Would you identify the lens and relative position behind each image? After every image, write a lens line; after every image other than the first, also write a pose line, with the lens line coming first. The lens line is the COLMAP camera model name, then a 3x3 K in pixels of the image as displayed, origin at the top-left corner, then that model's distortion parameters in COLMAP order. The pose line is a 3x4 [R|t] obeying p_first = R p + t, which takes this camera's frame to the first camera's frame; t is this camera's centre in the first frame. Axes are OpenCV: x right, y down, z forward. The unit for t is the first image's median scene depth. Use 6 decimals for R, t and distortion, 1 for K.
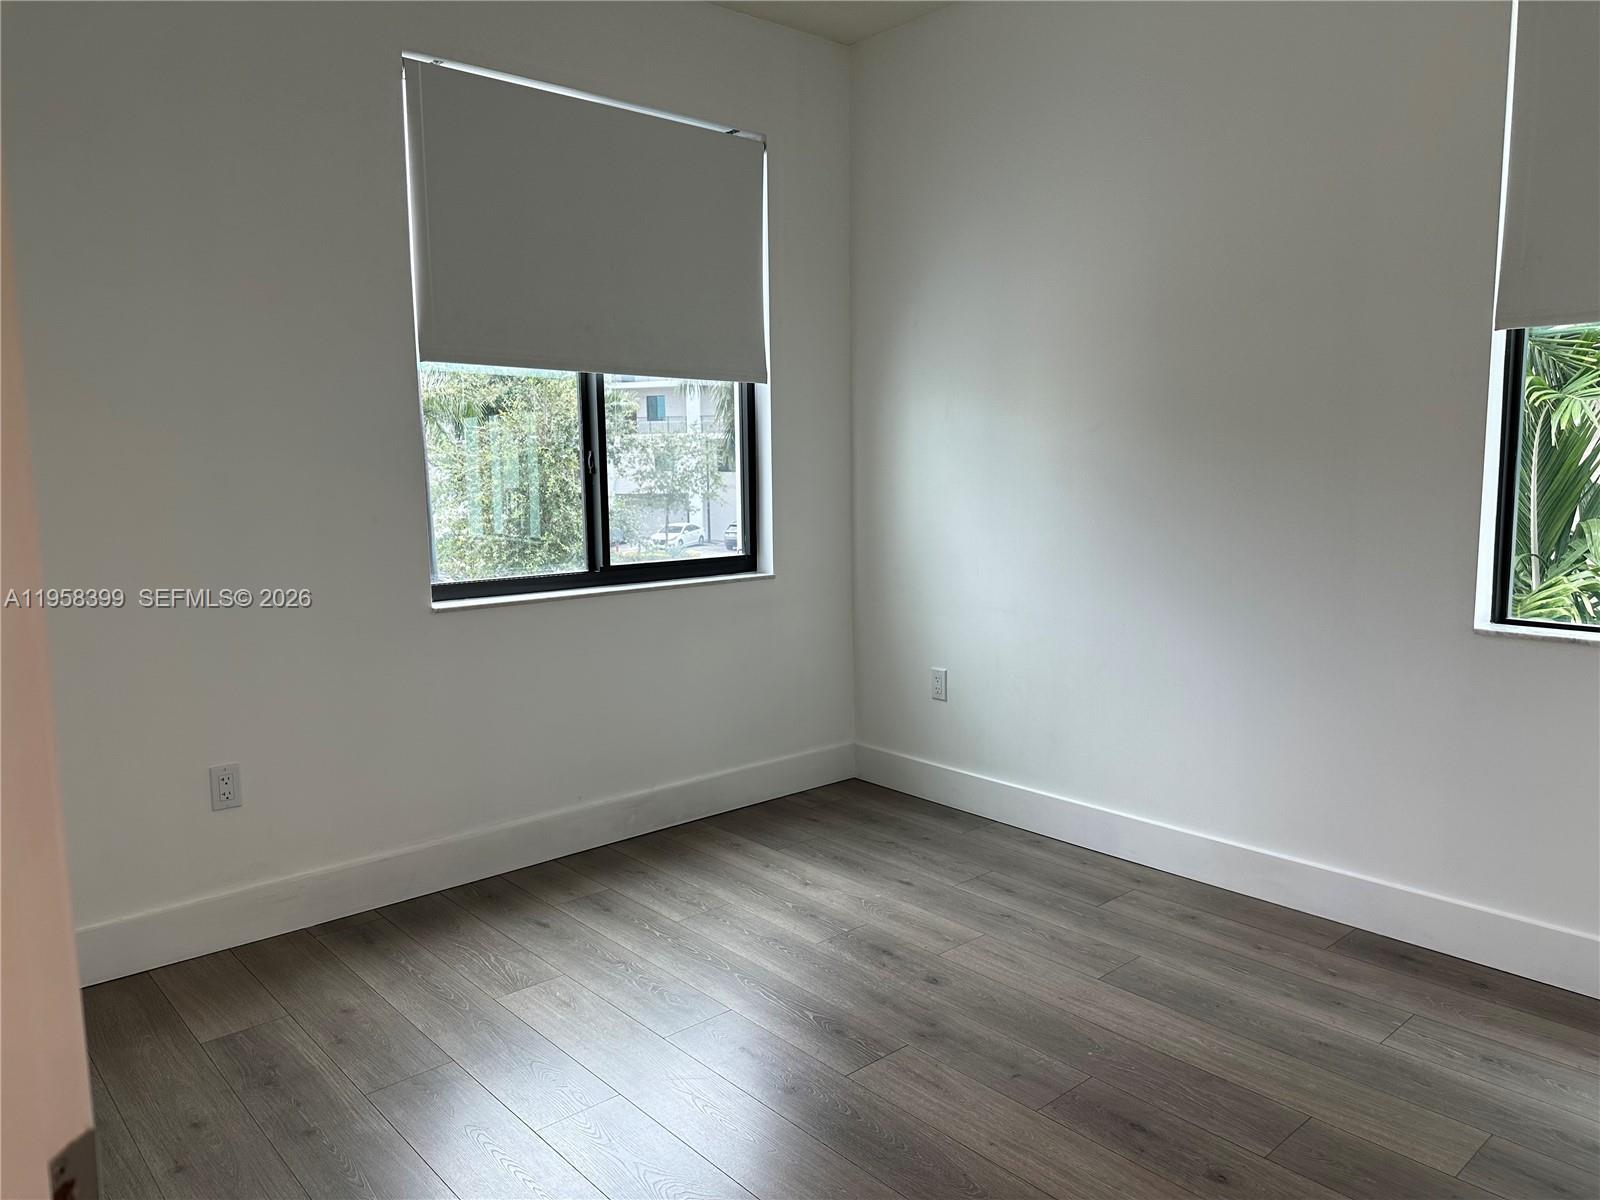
lens RADIAL K [[1110.4, 0, 794.8], [0, 1110.4, 594.5], [0, 0, 1]] dist [0.130427, -0.219260]
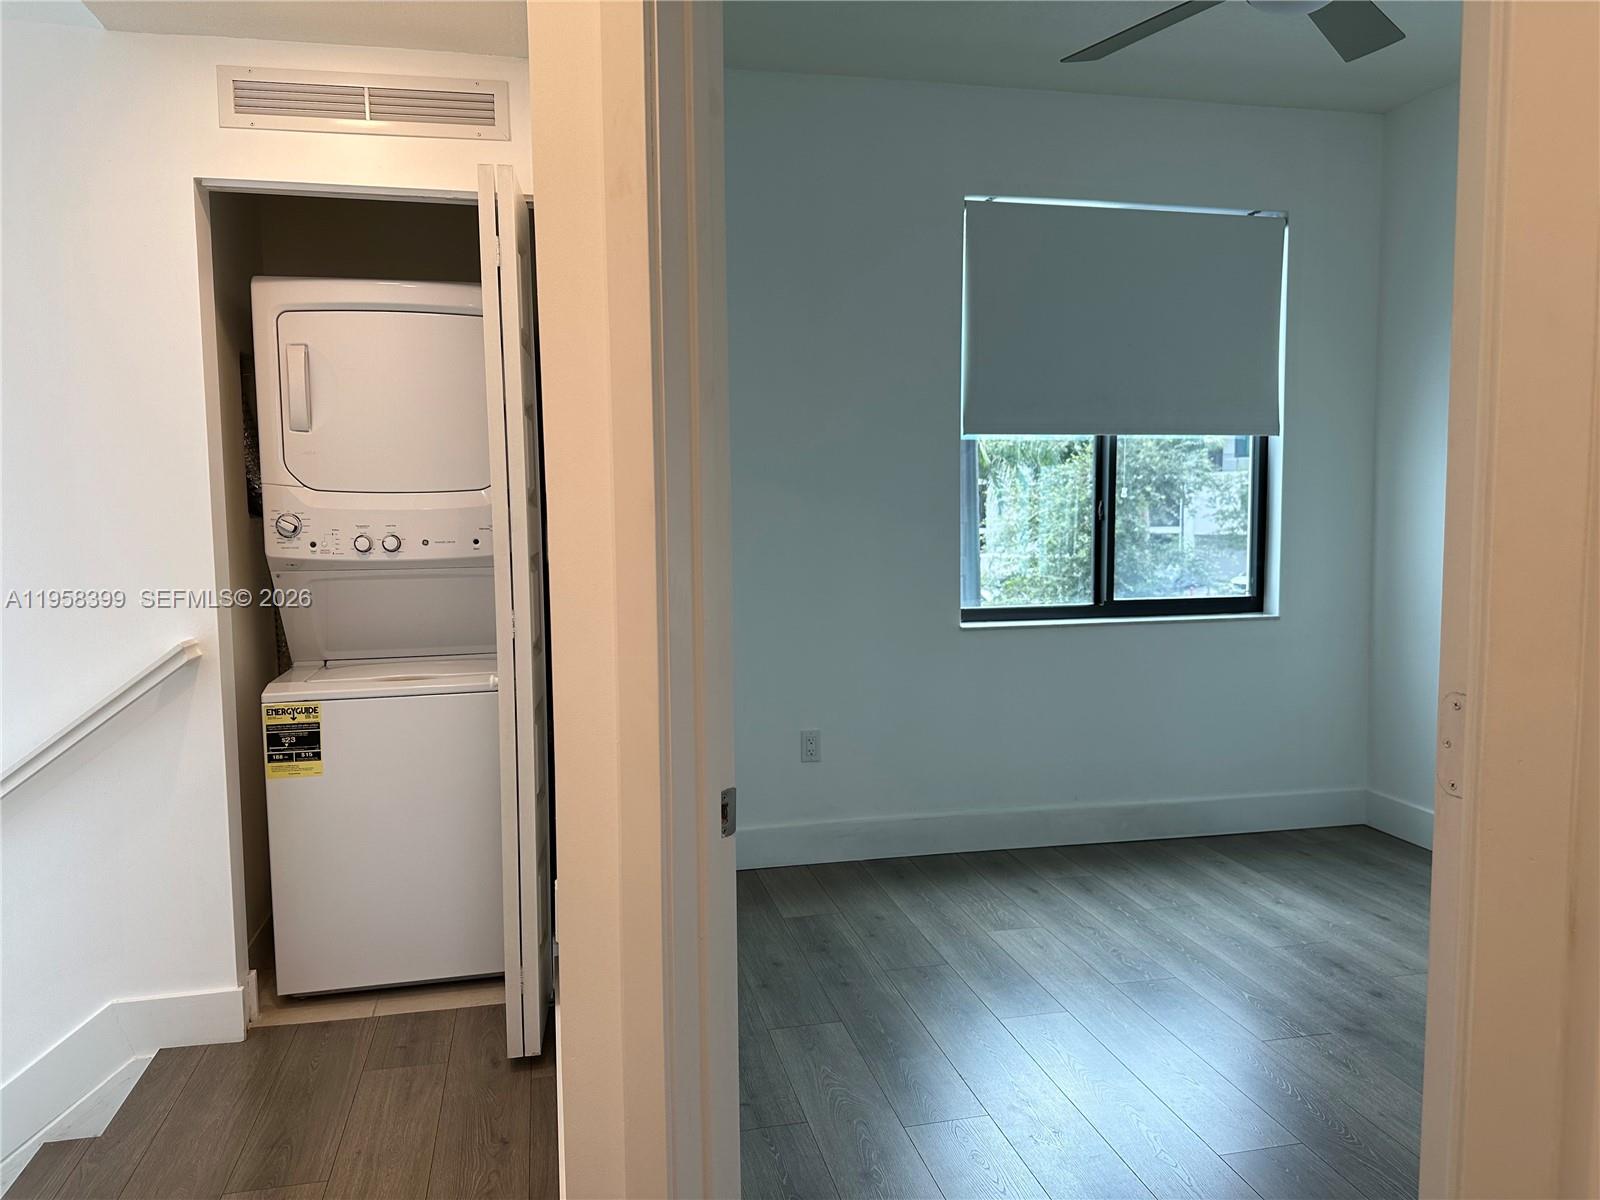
lens RADIAL K [[1110.4, 0, 794.8], [0, 1110.4, 594.5], [0, 0, 1]] dist [0.130427, -0.219260]
pose [[0.876642, 0.040322, -0.479450, 0.109797], [-0.057190, 0.998150, -0.020623, 0.011673], [0.477731, 0.045499, 0.877327, -0.187308]]
